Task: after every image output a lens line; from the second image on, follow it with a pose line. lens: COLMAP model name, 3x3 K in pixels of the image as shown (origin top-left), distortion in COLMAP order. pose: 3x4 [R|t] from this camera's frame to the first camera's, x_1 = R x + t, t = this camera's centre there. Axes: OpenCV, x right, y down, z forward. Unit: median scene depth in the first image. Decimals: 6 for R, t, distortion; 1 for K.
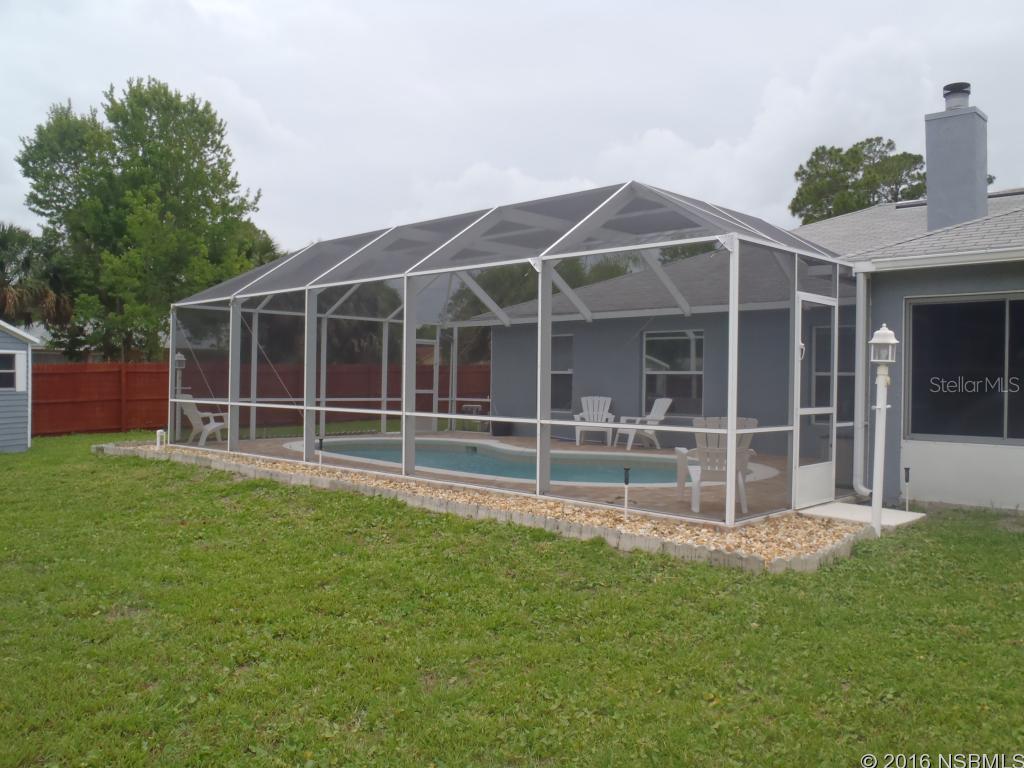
lens RADIAL K [[842.9, 0, 514.9], [0, 842.9, 378.3], [0, 0, 1]] dist [-0.068848, 0.019395]
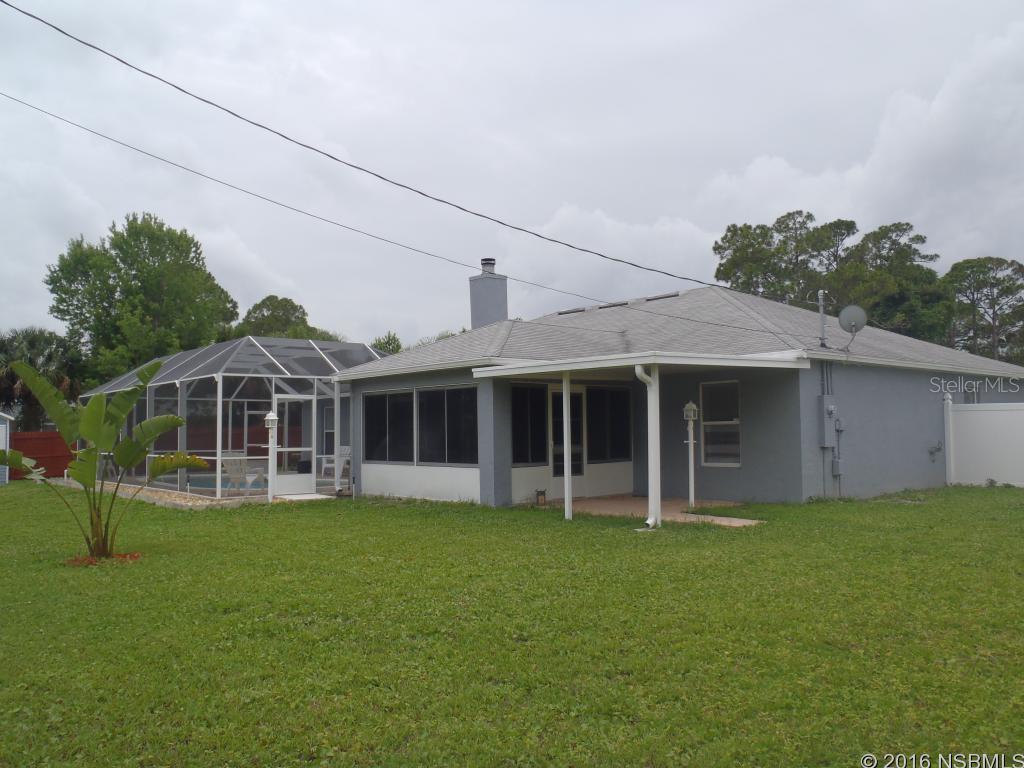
lens RADIAL K [[842.9, 0, 510.5], [0, 842.9, 385.5], [0, 0, 1]] dist [-0.068848, 0.019395]
pose [[0.994999, -0.027397, -0.096058, 0.288058], [0.021941, 0.998110, -0.057396, 0.002782], [0.097449, 0.055001, 0.993720, -0.276384]]
